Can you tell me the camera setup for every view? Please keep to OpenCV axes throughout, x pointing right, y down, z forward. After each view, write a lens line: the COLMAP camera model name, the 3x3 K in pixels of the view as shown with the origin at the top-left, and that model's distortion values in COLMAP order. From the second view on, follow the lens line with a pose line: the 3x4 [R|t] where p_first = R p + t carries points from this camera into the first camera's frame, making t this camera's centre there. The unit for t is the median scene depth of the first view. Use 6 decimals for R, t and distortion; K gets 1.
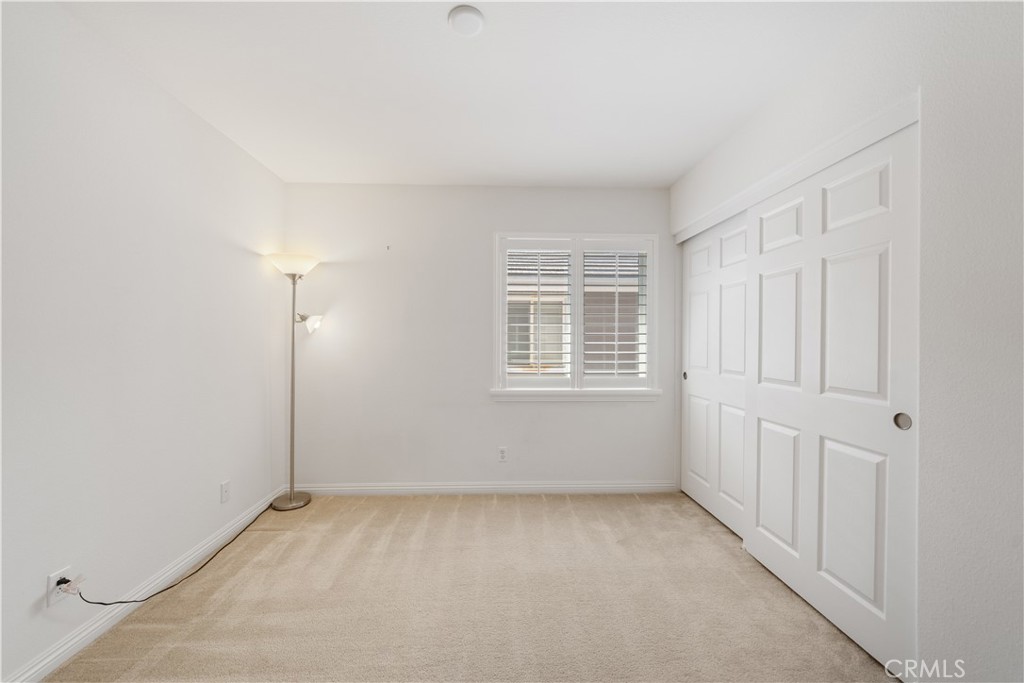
lens RADIAL K [[380.6, 0, 512.0], [0, 380.6, 341.5], [0, 0, 1]] dist [-0.000162, -0.000020]
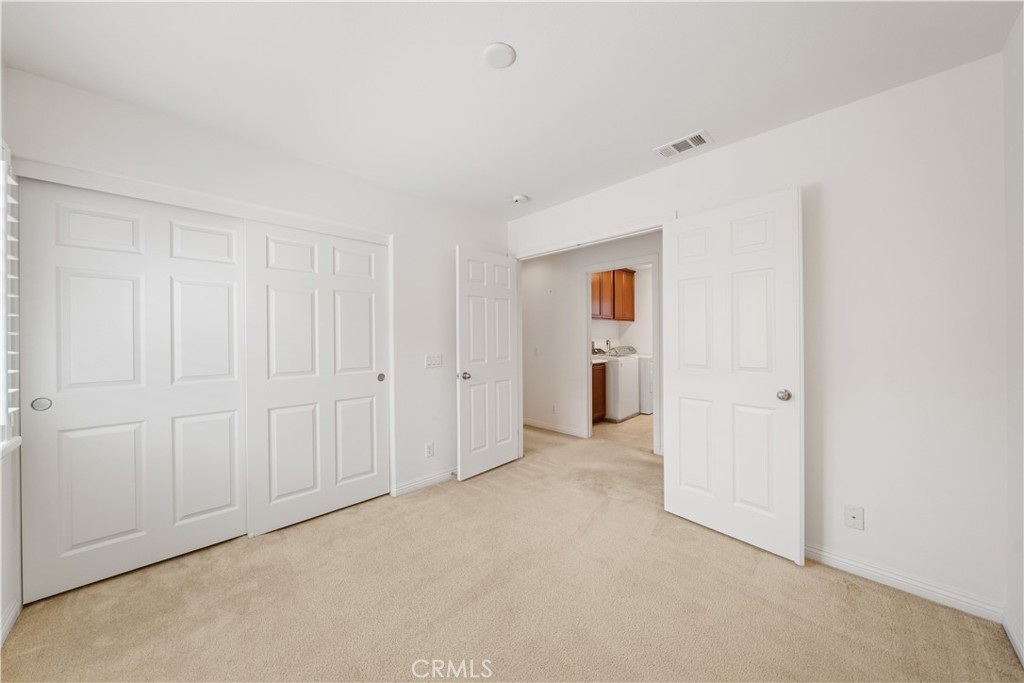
lens RADIAL K [[352.2, 0, 507.0], [0, 352.2, 341.4], [0, 0, 1]] dist [-0.003547, -0.000128]
pose [[-0.662278, -0.003890, 0.749248, -0.447223], [0.010369, 0.999843, 0.014356, -0.008866], [-0.749186, 0.017277, -0.662134, 0.823613]]
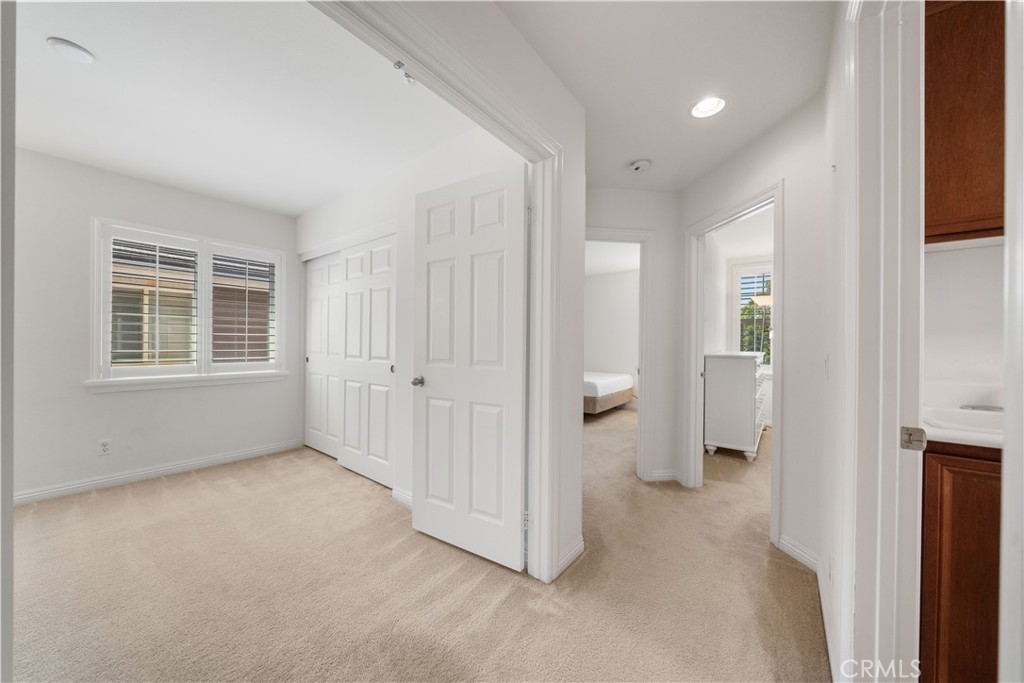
lens RADIAL K [[352.2, 0, 507.0], [0, 352.2, 341.4], [0, 0, 1]] dist [-0.003547, -0.000128]
pose [[0.654172, 0.002546, 0.756342, -0.029974], [-0.004463, 0.999990, 0.000494, 0.022552], [-0.756333, -0.003699, 0.654177, -0.365906]]
